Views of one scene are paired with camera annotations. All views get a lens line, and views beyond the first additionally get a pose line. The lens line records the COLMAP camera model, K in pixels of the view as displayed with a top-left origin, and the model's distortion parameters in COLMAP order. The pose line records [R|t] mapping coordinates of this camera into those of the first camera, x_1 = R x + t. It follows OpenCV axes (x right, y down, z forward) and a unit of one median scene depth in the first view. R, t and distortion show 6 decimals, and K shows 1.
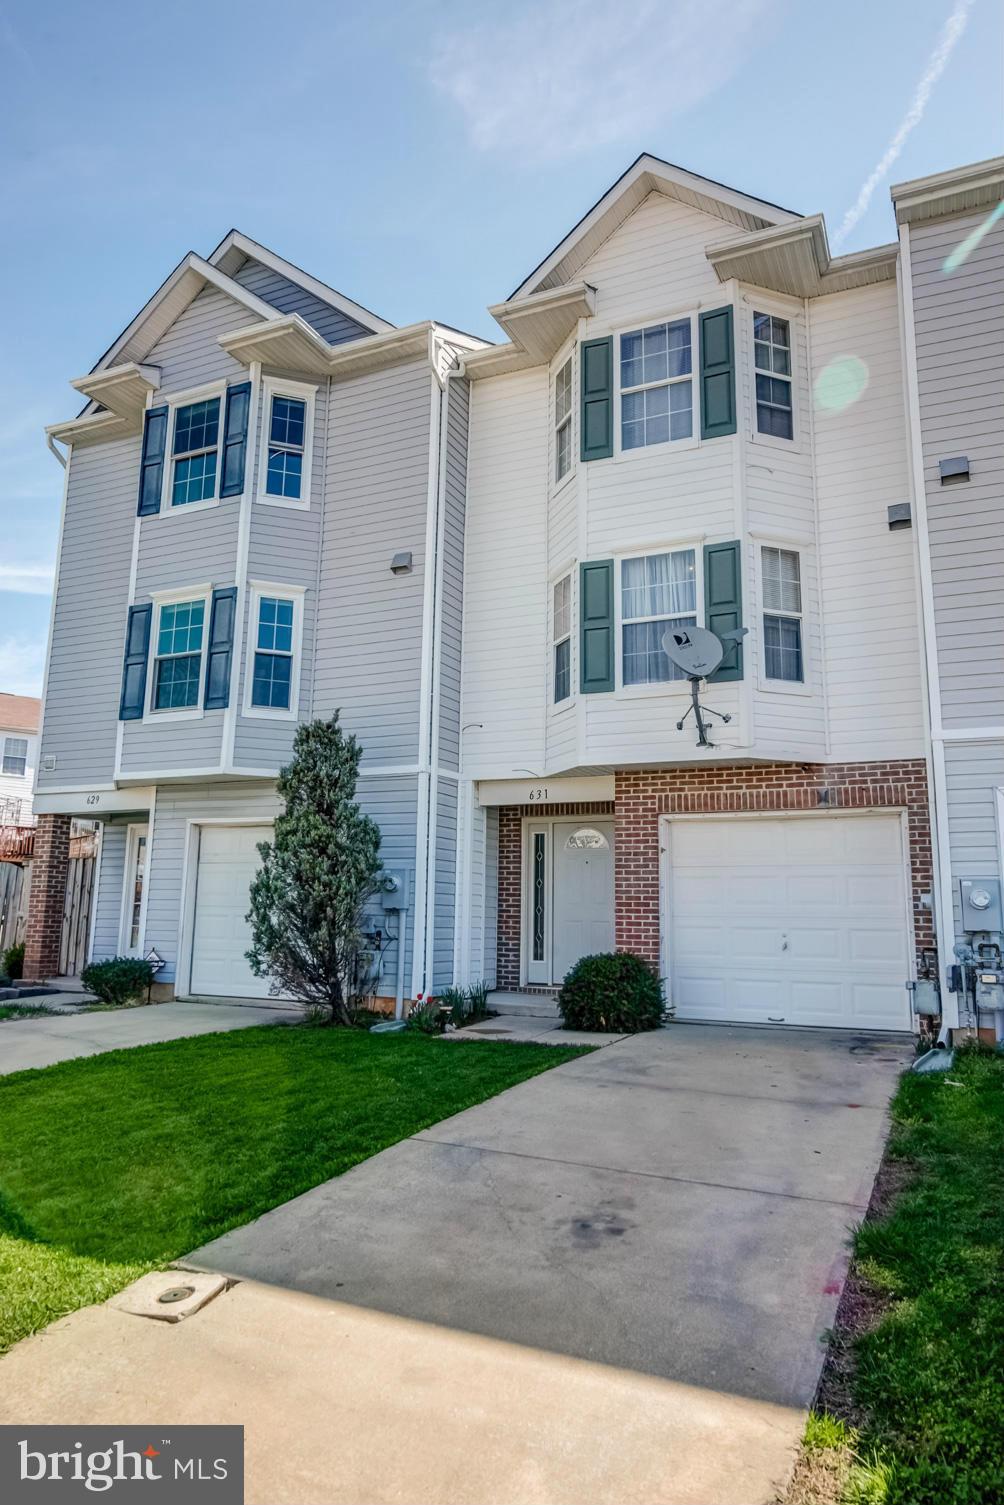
lens RADIAL K [[1118.7, 0, 502.4], [0, 1118.7, 685.8], [0, 0, 1]] dist [-0.000969, -0.000317]
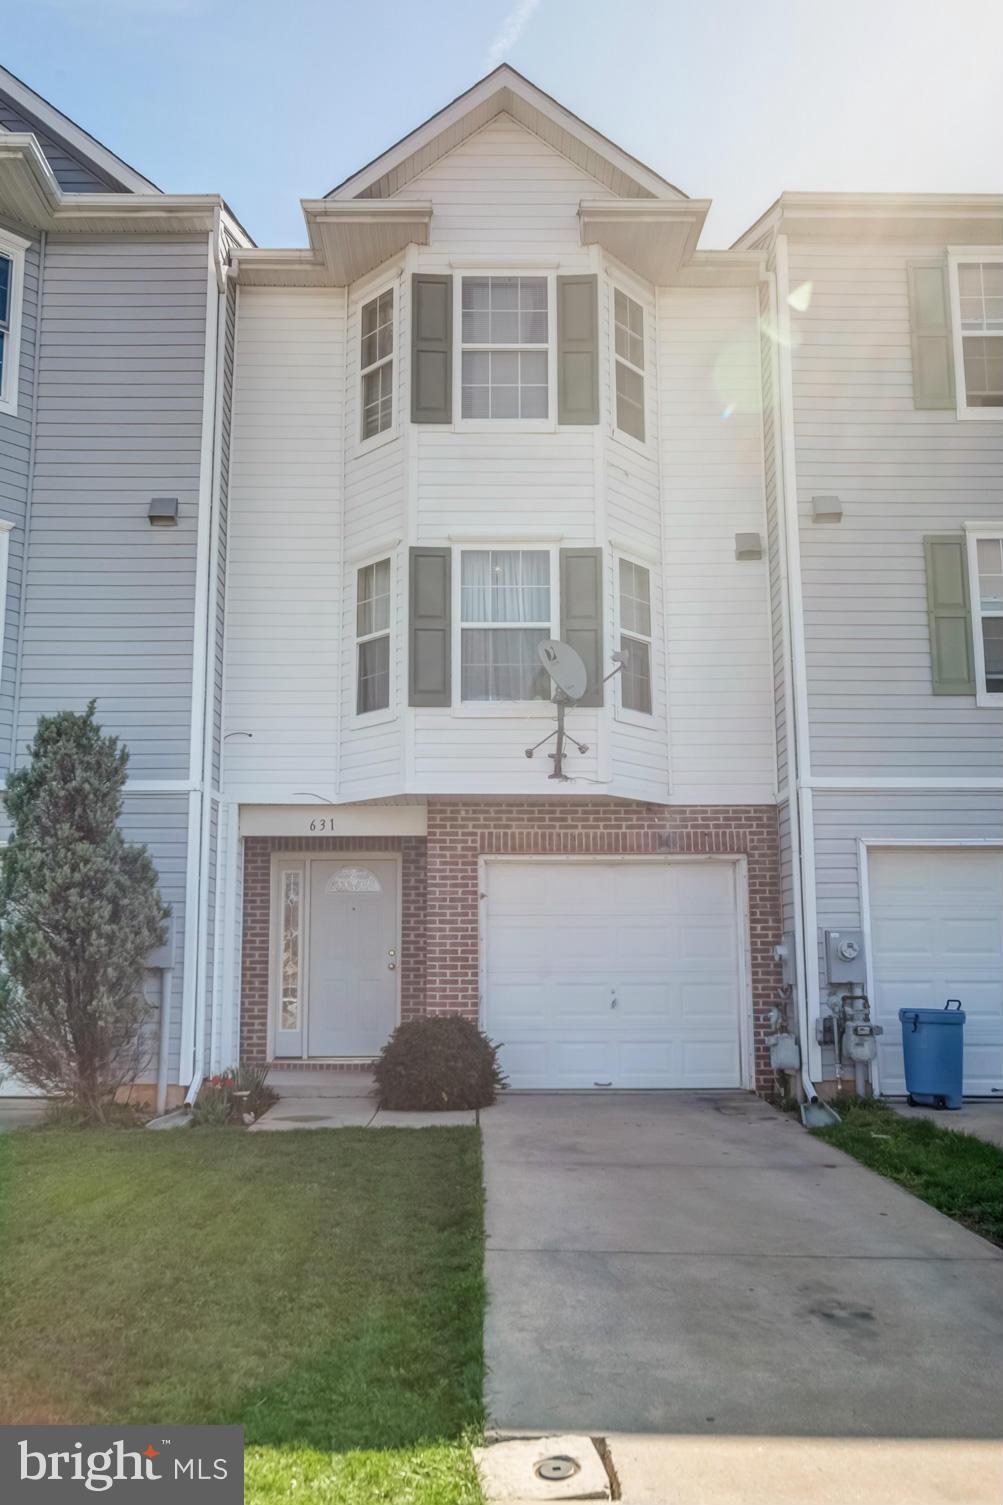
lens RADIAL K [[1345.3, 0, 501.5], [0, 1345.3, 752.5], [0, 0, 1]] dist [0.002750, 0.004170]
pose [[0.871404, 0.064263, 0.486339, -0.356185], [-0.085930, 0.996050, 0.022351, 0.013275], [-0.482981, -0.061268, 0.873485, 0.100402]]
